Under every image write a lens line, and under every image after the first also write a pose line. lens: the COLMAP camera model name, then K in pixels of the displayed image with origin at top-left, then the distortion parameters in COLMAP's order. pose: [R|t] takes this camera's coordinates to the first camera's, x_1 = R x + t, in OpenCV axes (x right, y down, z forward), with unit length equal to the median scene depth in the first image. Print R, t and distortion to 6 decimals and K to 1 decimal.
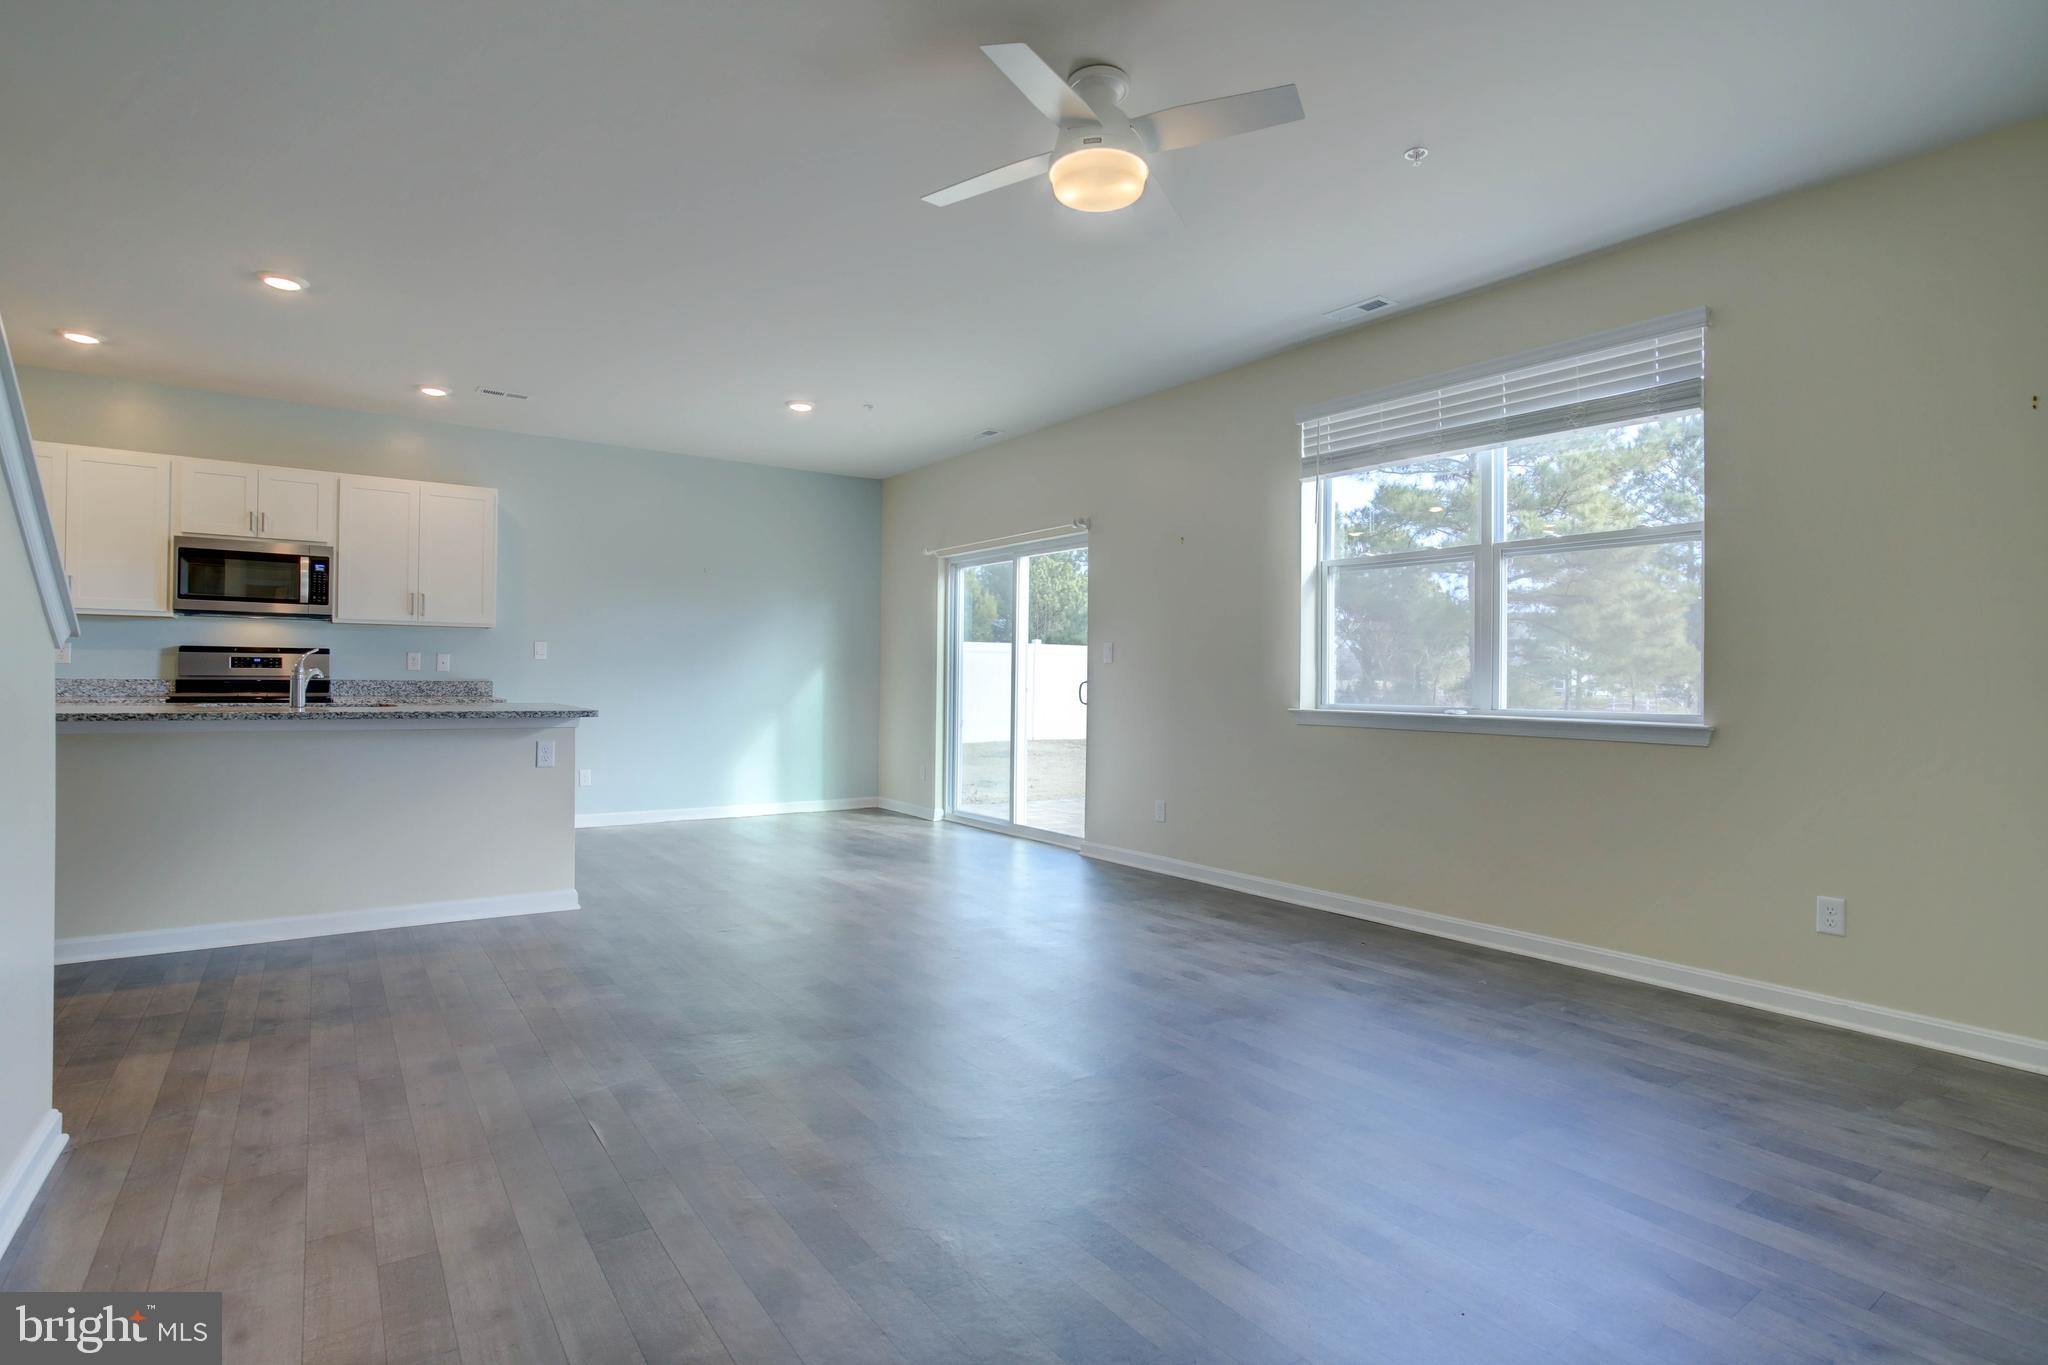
lens RADIAL K [[1027.1, 0, 1021.6], [0, 1027.1, 675.1], [0, 0, 1]] dist [-0.056684, 0.029475]
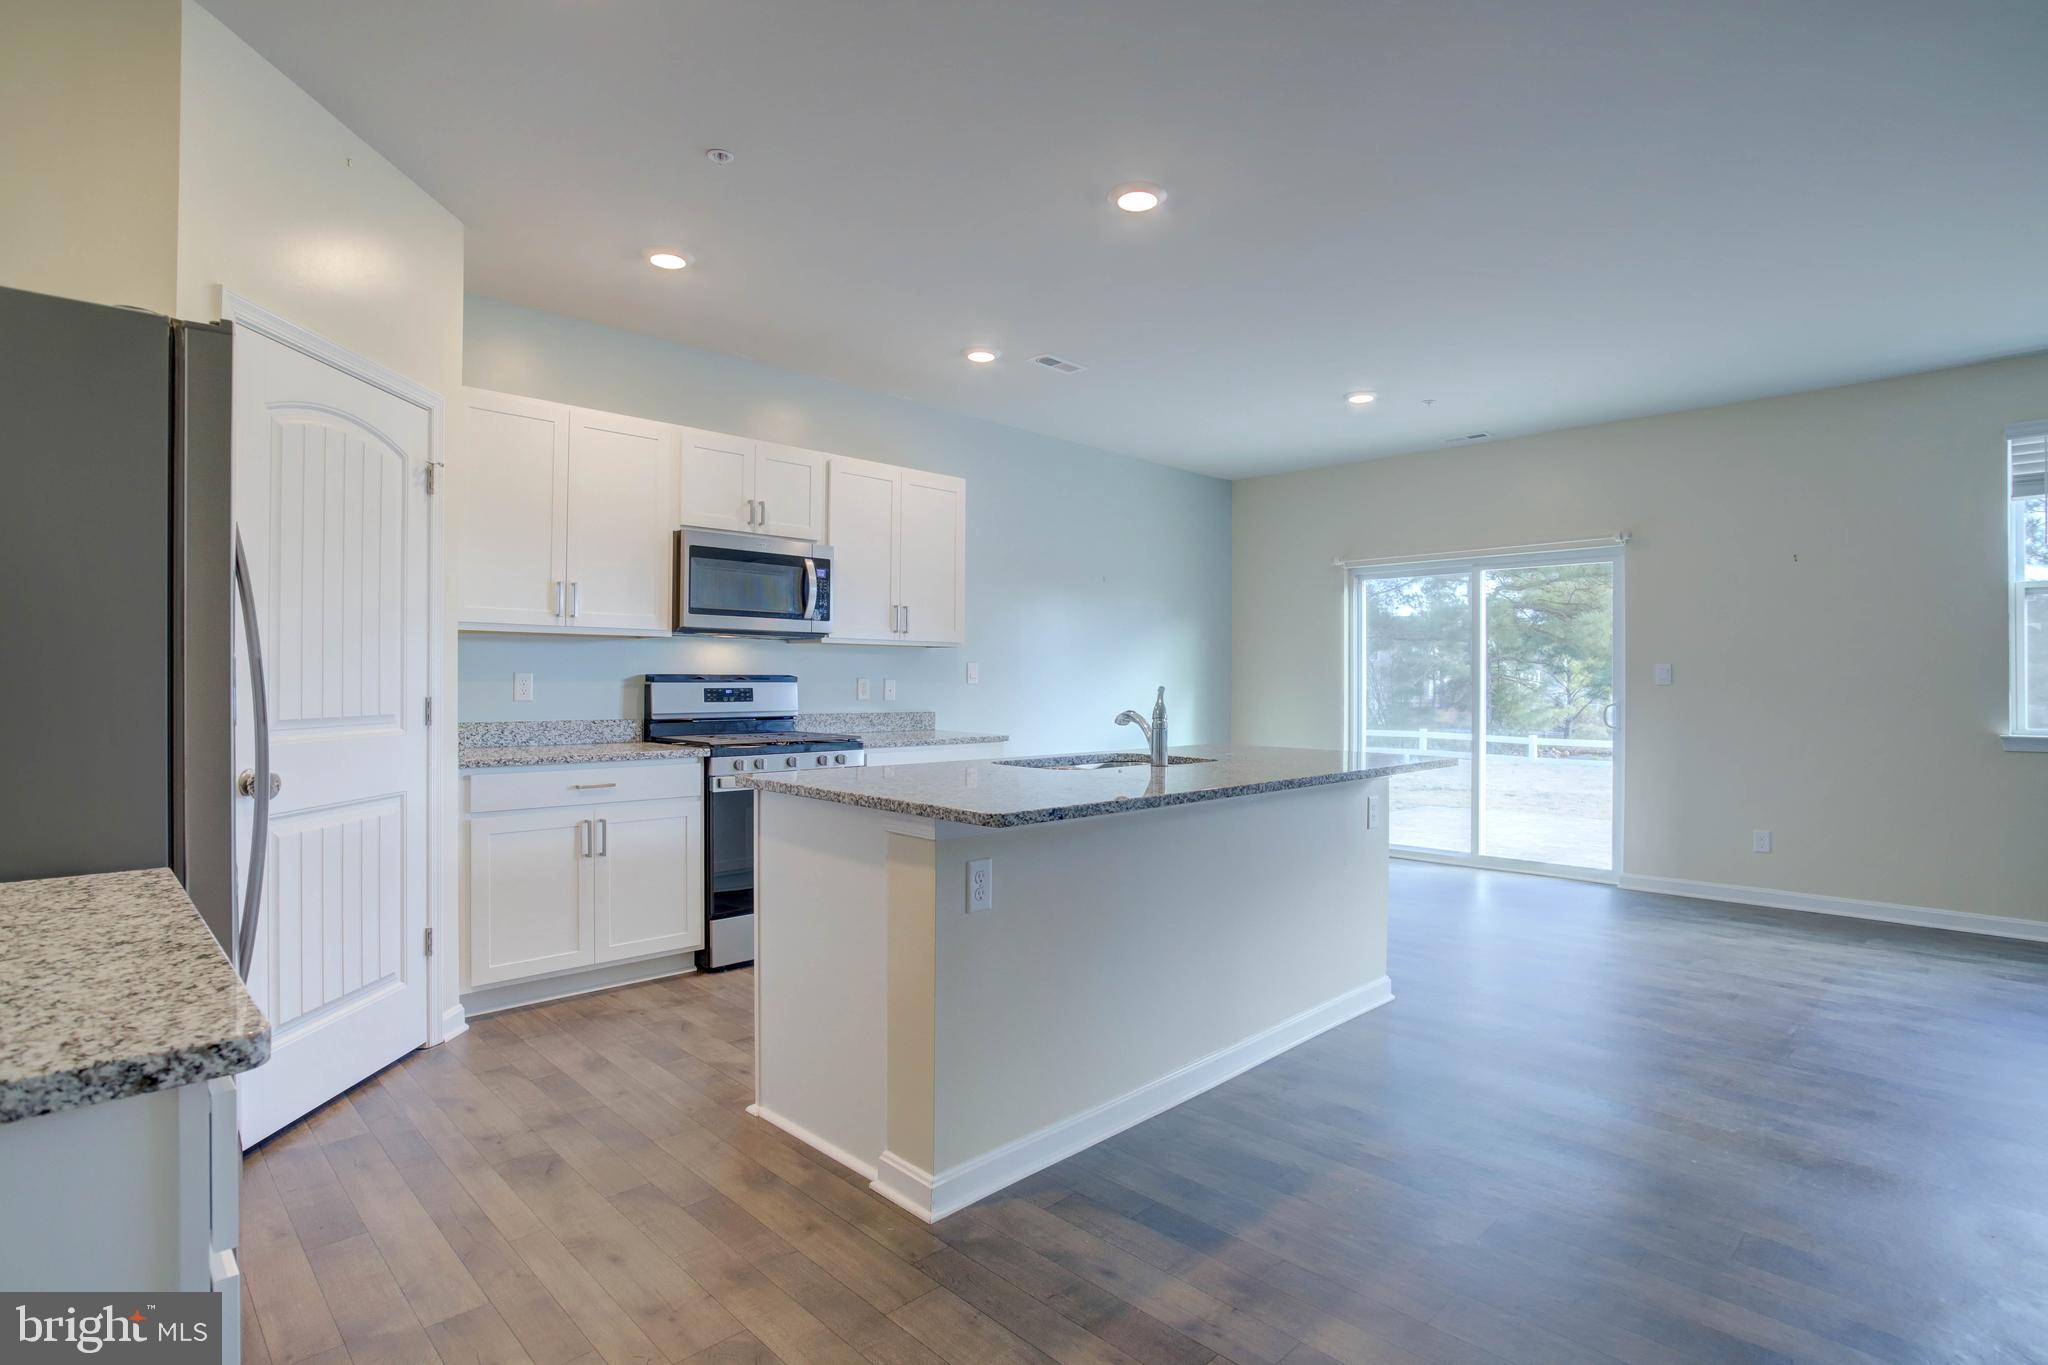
lens RADIAL K [[1024.2, 0, 1029.8], [0, 1024.2, 682.8], [0, 0, 1]] dist [-0.058791, 0.028322]
pose [[0.985503, -0.008435, 0.169447, -0.673271], [0.007476, 0.999952, 0.006296, -0.025216], [-0.169492, -0.004938, 0.985519, 0.190341]]
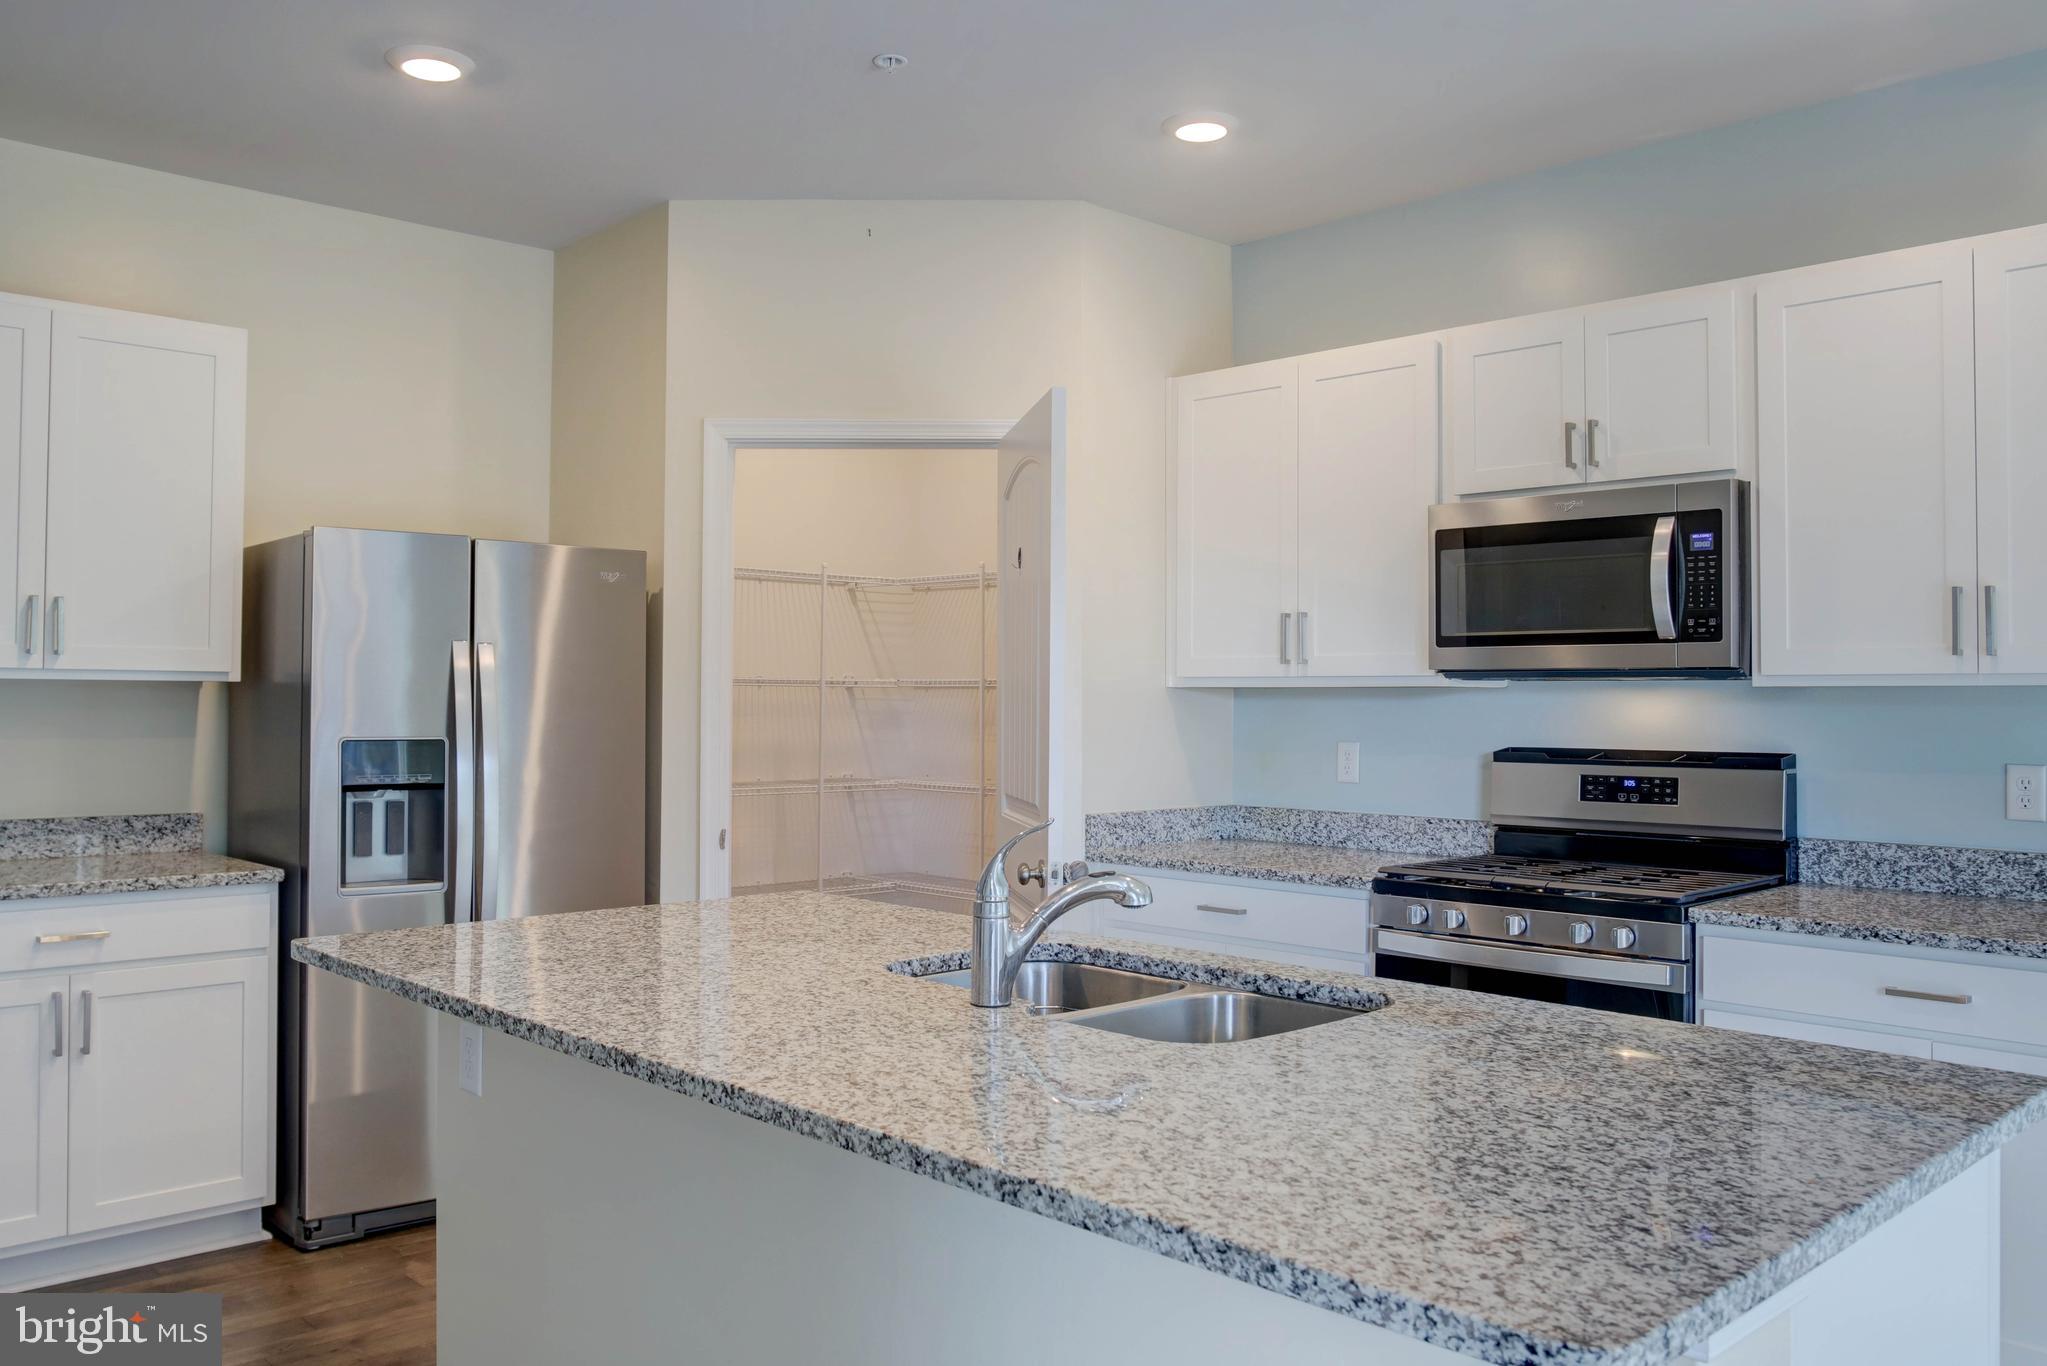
lens RADIAL K [[1622.2, 0, 1020.2], [0, 1622.2, 667.8], [0, 0, 1]] dist [-0.050287, 0.043075]
pose [[0.144348, -0.032279, -0.989000, -0.150647], [-0.001558, 0.999459, -0.032847, -0.040352], [0.989526, 0.006282, 0.144220, 0.667446]]
